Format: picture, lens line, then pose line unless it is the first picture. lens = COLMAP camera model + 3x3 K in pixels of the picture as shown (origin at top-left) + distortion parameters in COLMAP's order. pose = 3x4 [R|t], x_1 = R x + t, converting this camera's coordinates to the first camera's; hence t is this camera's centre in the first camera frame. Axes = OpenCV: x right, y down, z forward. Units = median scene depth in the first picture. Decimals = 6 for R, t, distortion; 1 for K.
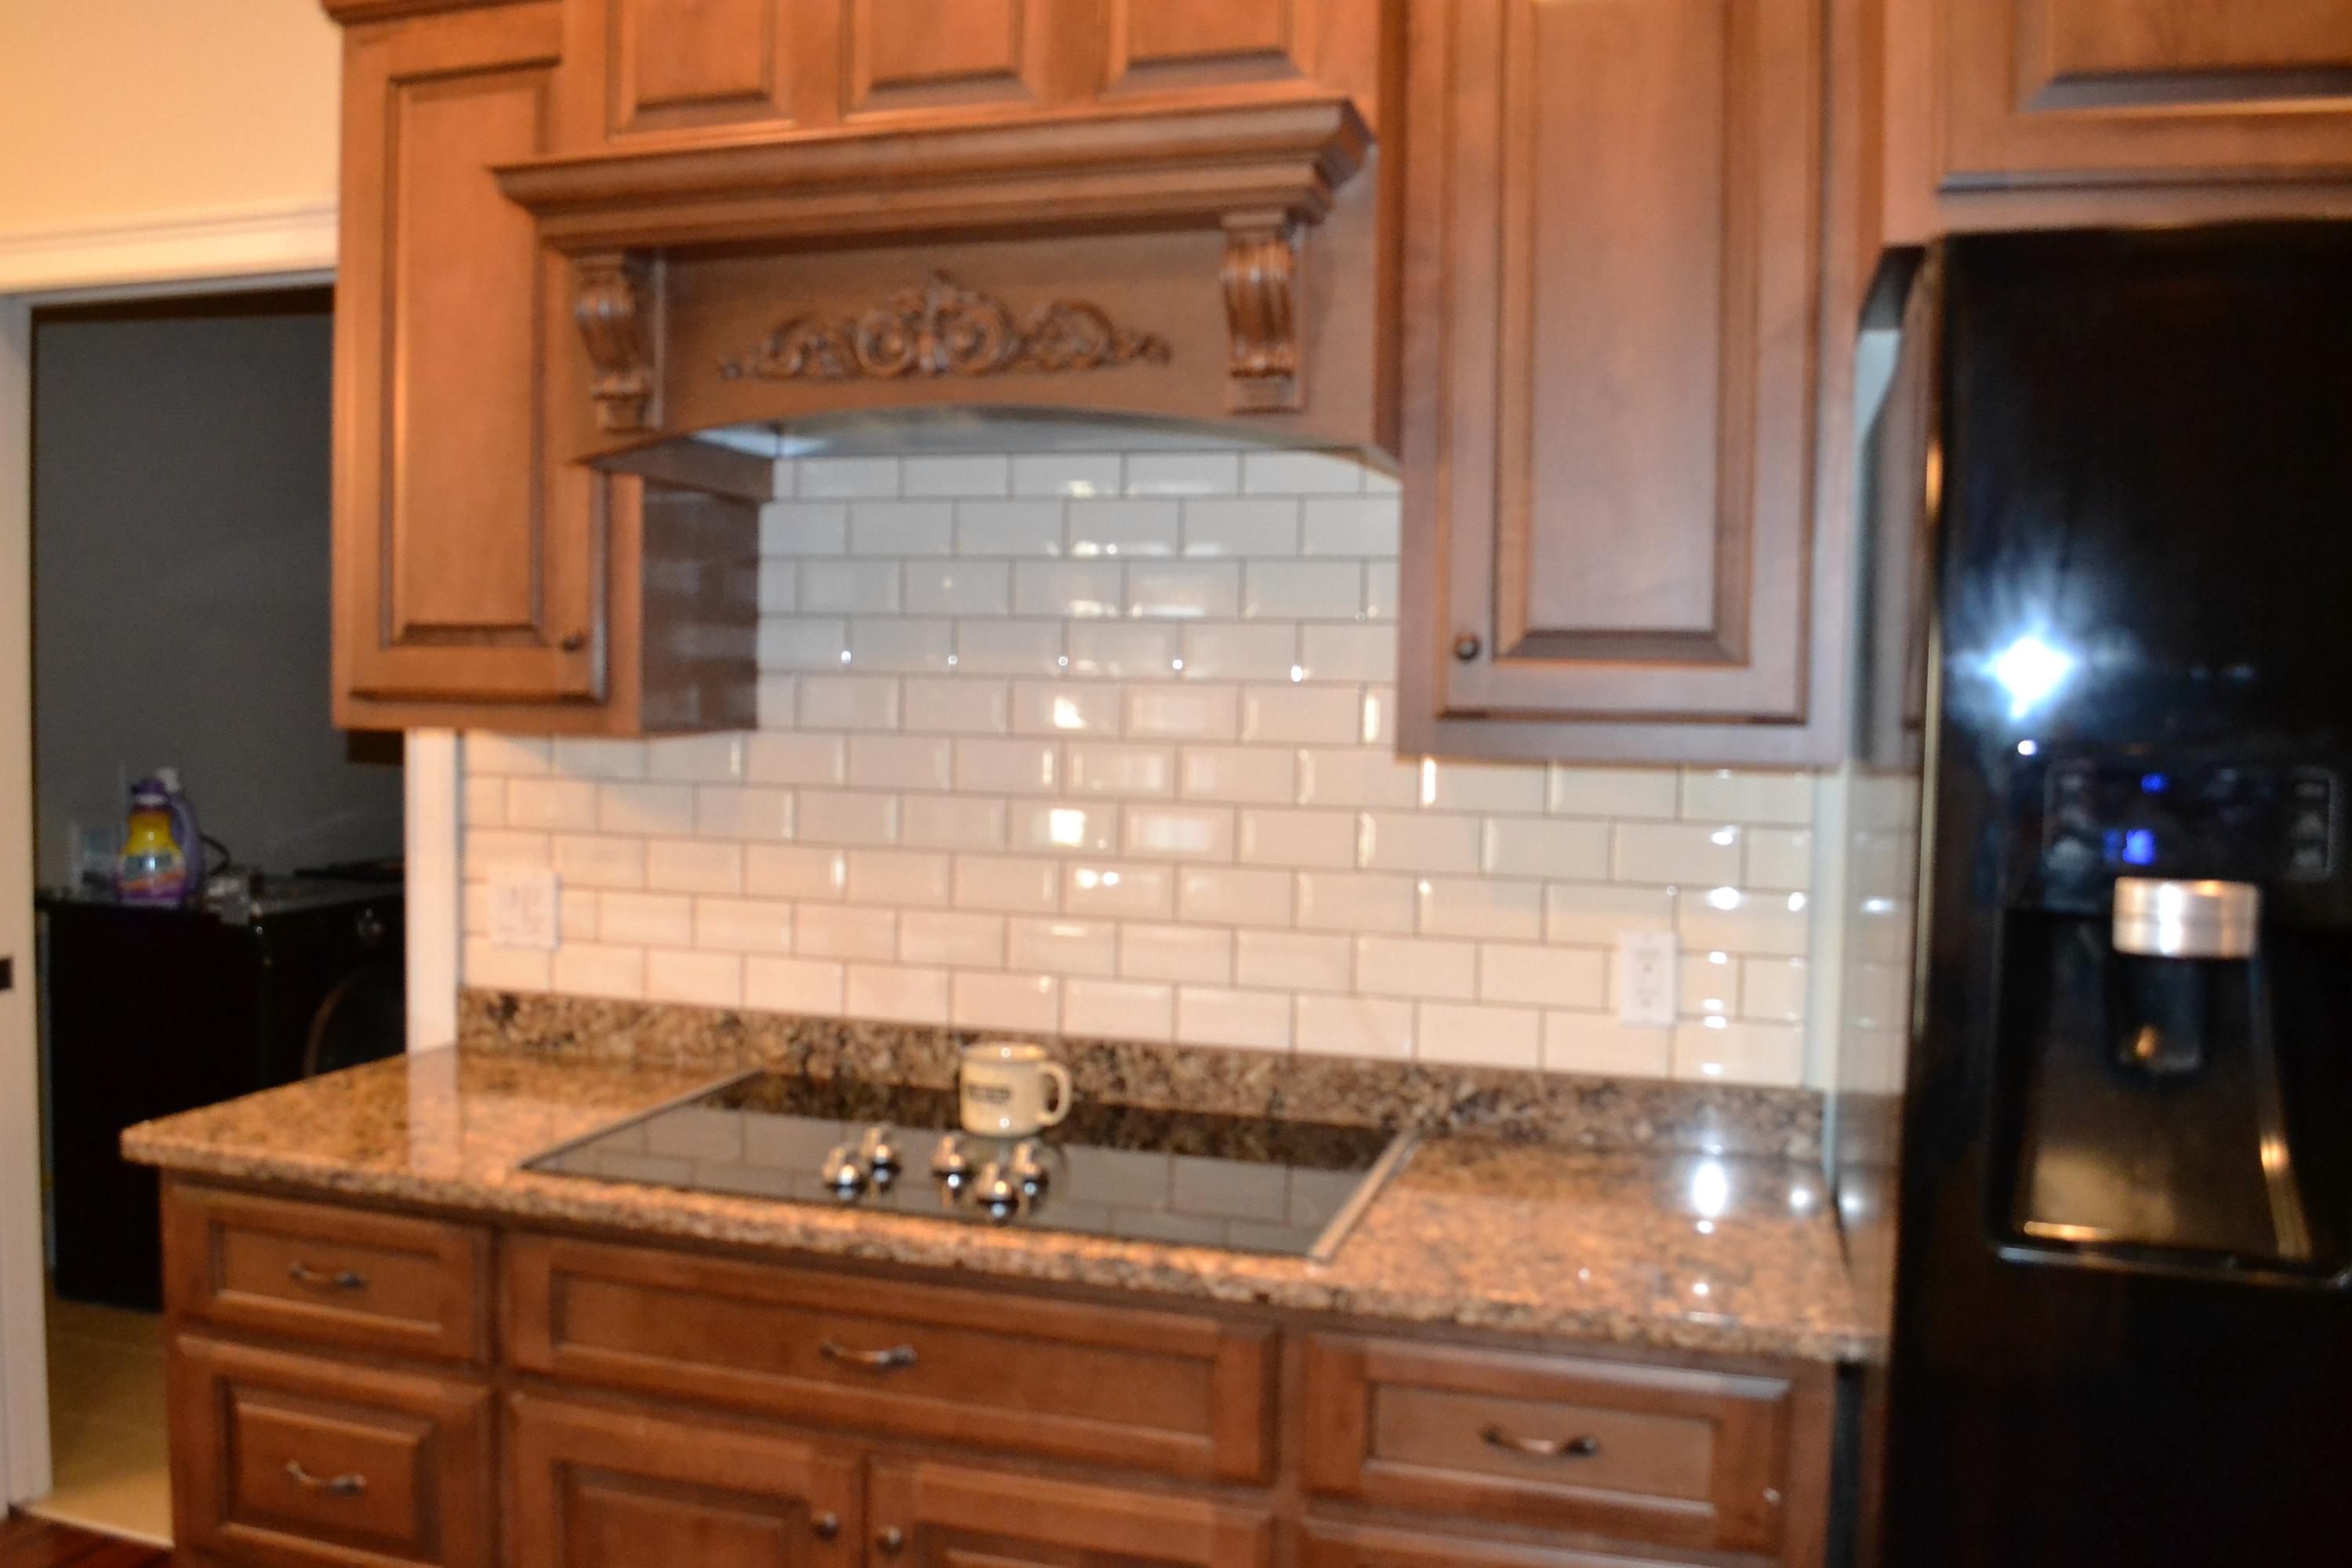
lens RADIAL K [[1903.8, 0, 1176.0], [0, 1903.8, 784.0], [0, 0, 1]] dist [-0.068963, -0.007261]
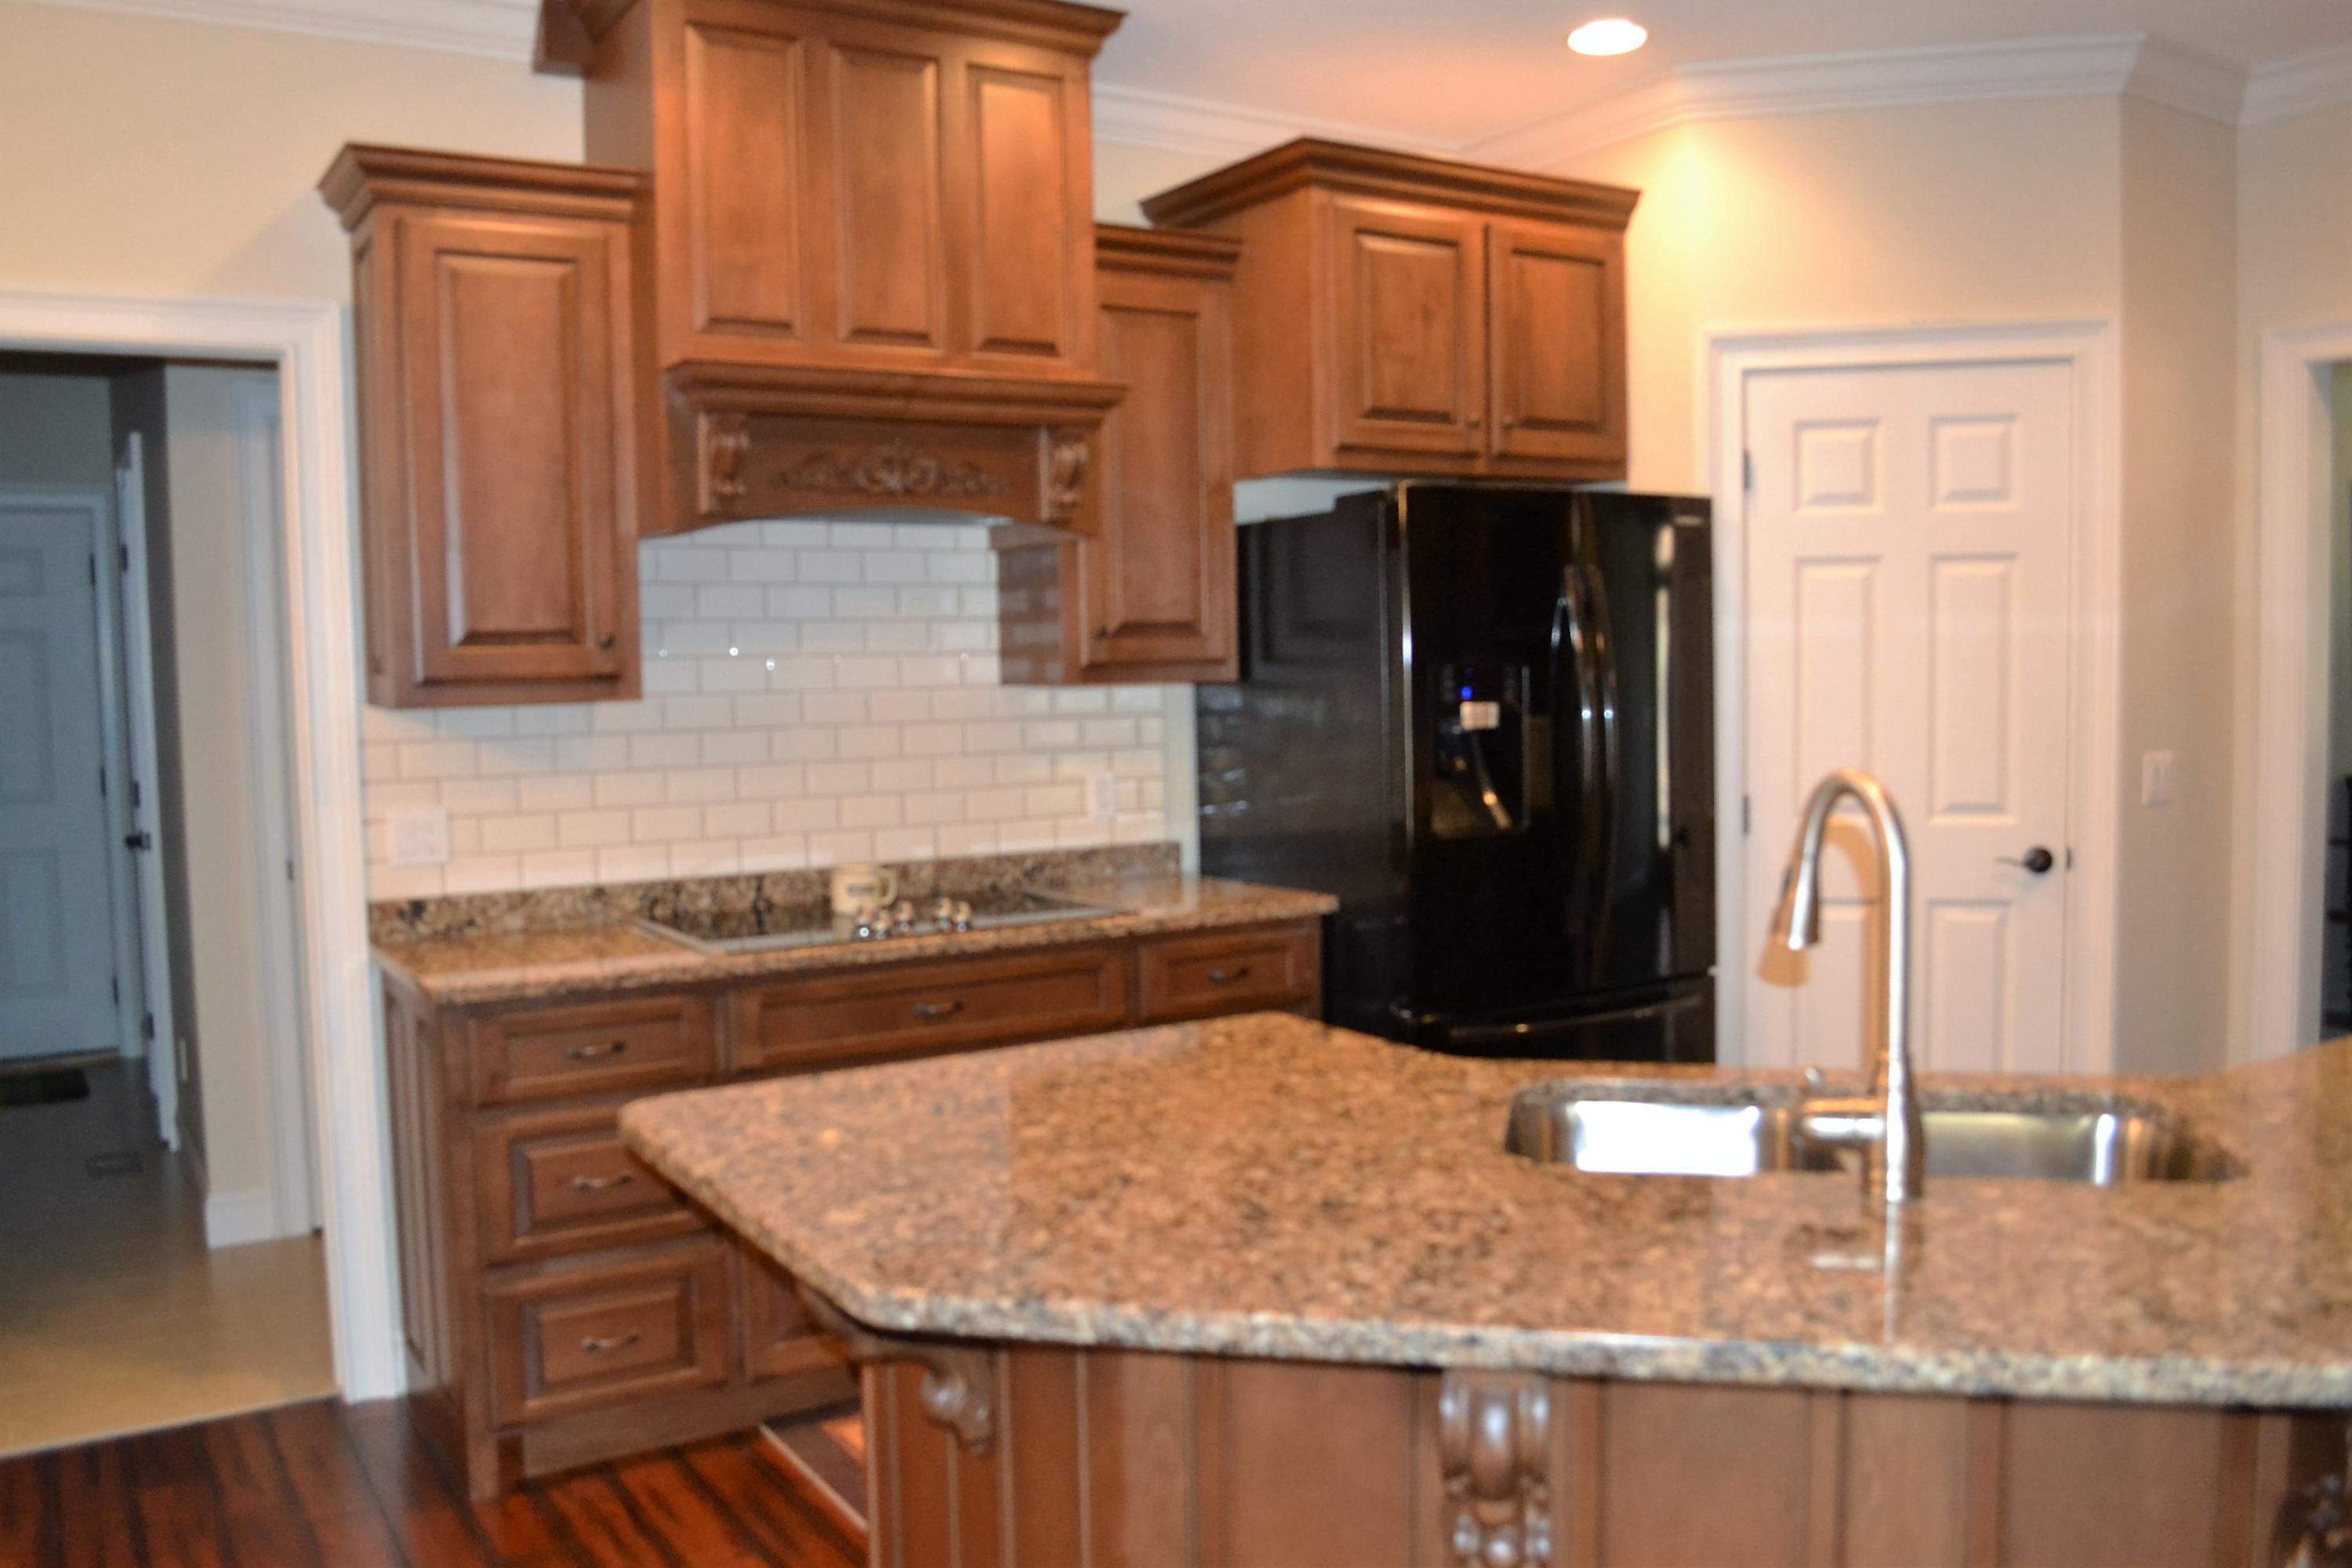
lens RADIAL K [[1903.8, 0, 1176.0], [0, 1903.8, 784.0], [0, 0, 1]] dist [-0.068963, -0.007261]
pose [[0.658959, -0.081090, 0.747795, -1.045430], [0.069659, 0.996478, 0.046673, 0.001766], [-0.748946, 0.021335, 0.662287, -0.336495]]
